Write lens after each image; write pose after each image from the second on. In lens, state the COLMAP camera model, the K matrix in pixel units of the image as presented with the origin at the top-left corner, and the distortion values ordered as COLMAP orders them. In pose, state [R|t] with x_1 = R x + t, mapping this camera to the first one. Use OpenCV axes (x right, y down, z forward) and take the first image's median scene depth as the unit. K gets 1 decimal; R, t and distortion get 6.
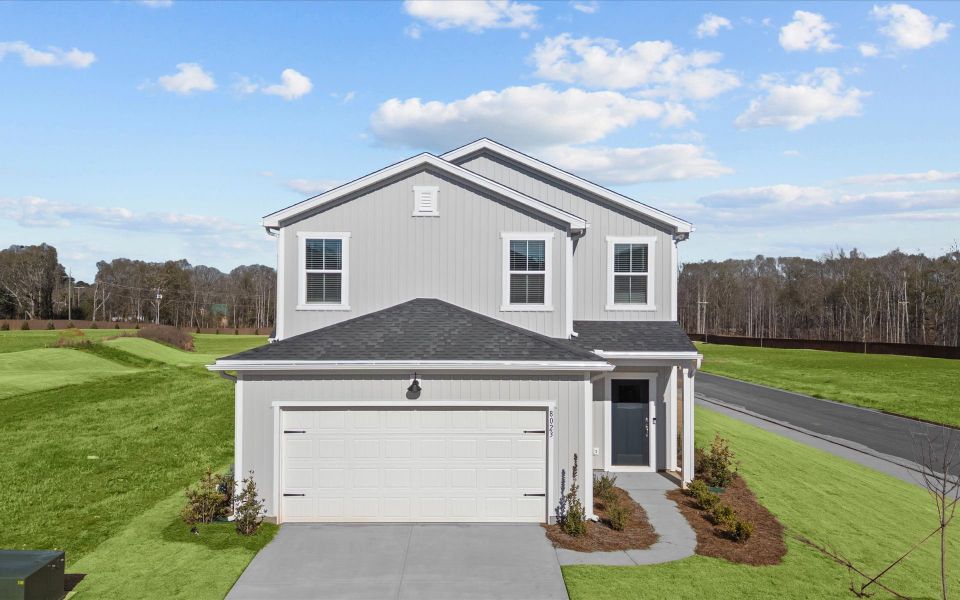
lens RADIAL K [[791.2, 0, 481.5], [0, 791.2, 295.3], [0, 0, 1]] dist [0.041866, -0.005072]
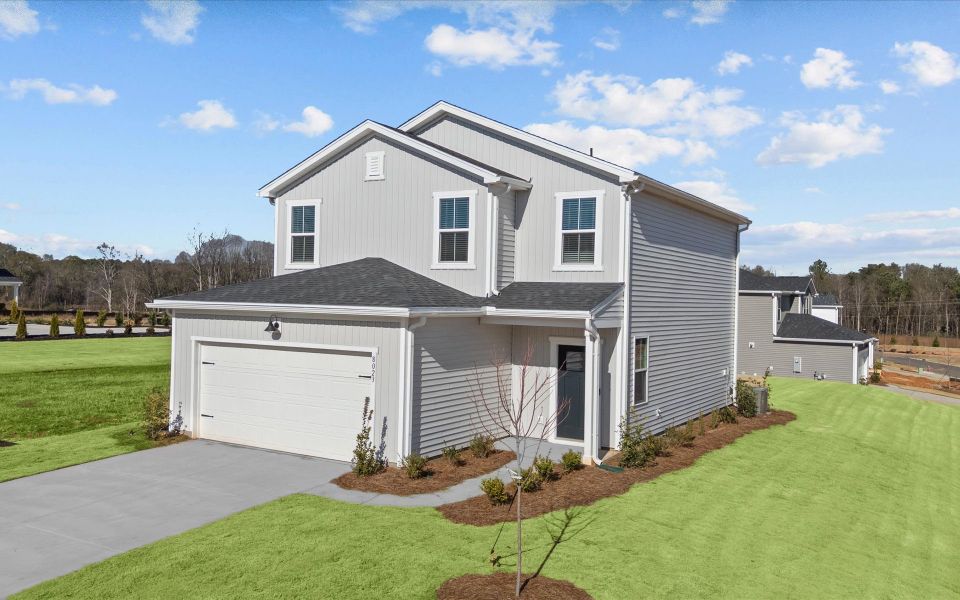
lens RADIAL K [[791.2, 0, 478.2], [0, 791.2, 304.8], [0, 0, 1]] dist [0.041866, -0.005072]
pose [[0.849762, 0.019172, -0.526818, 0.612857], [-0.018622, 0.999806, 0.006348, 0.058230], [0.526838, 0.004416, 0.849954, 0.169145]]
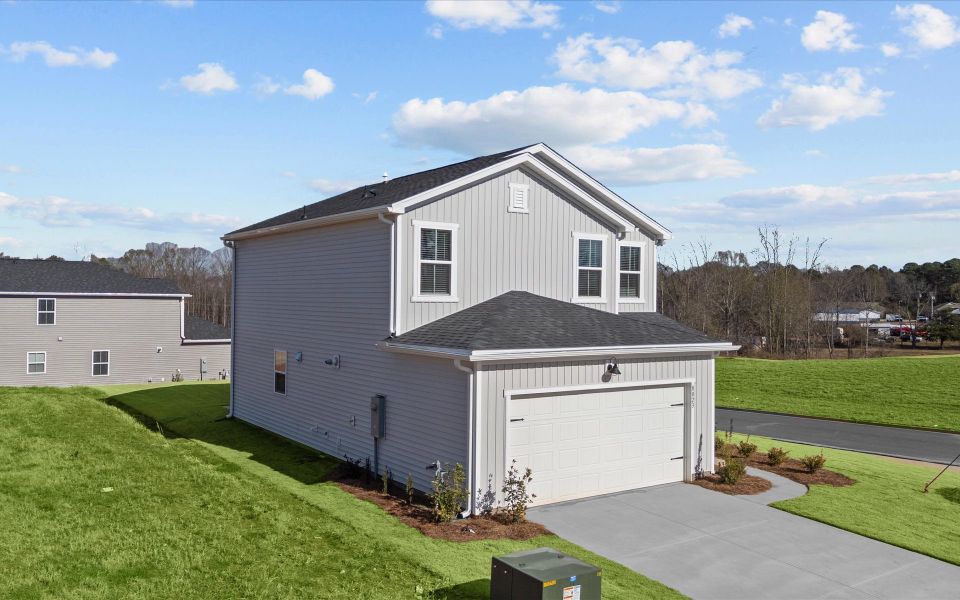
lens RADIAL K [[791.2, 0, 476.5], [0, 791.2, 299.3], [0, 0, 1]] dist [0.041866, -0.005072]
pose [[0.826513, 0.004742, 0.562898, -0.707294], [-0.006866, 0.999975, 0.001658, 0.013744], [-0.562876, -0.005236, 0.826525, 0.164330]]
